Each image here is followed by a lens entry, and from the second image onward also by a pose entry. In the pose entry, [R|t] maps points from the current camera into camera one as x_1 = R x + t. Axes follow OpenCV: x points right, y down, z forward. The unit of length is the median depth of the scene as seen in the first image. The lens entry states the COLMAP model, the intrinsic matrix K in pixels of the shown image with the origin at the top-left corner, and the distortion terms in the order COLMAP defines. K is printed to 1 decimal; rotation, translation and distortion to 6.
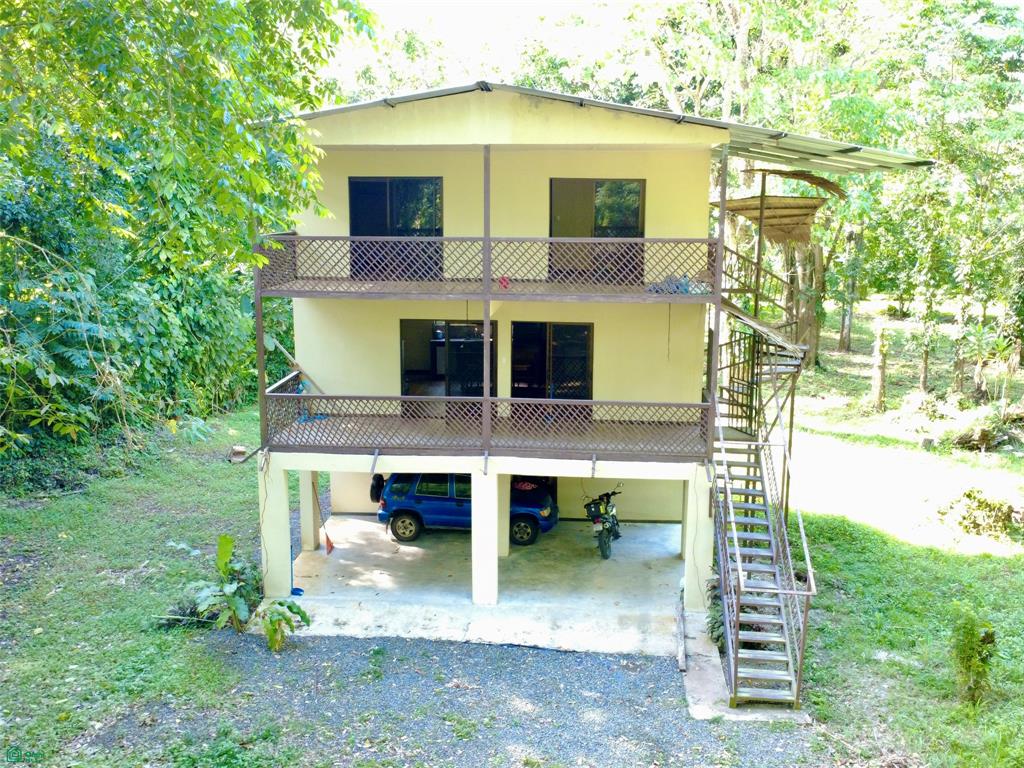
lens RADIAL K [[988.2, 0, 510.7], [0, 988.2, 387.7], [0, 0, 1]] dist [0.001680, -0.003525]
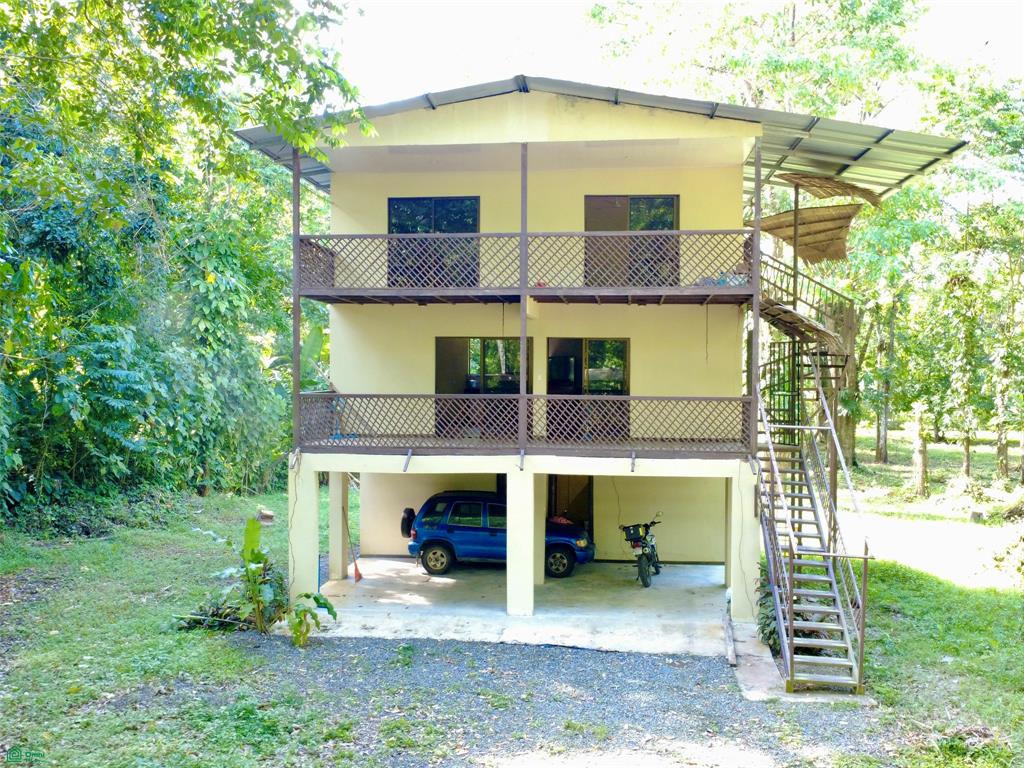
lens RADIAL K [[988.2, 0, 510.7], [0, 988.2, 387.7], [0, 0, 1]] dist [0.001680, -0.003525]
pose [[0.999600, 0.000486, -0.028288, -0.008335], [-0.005208, 0.985924, -0.167112, 0.161834], [0.027808, 0.167192, 0.985532, 0.027809]]
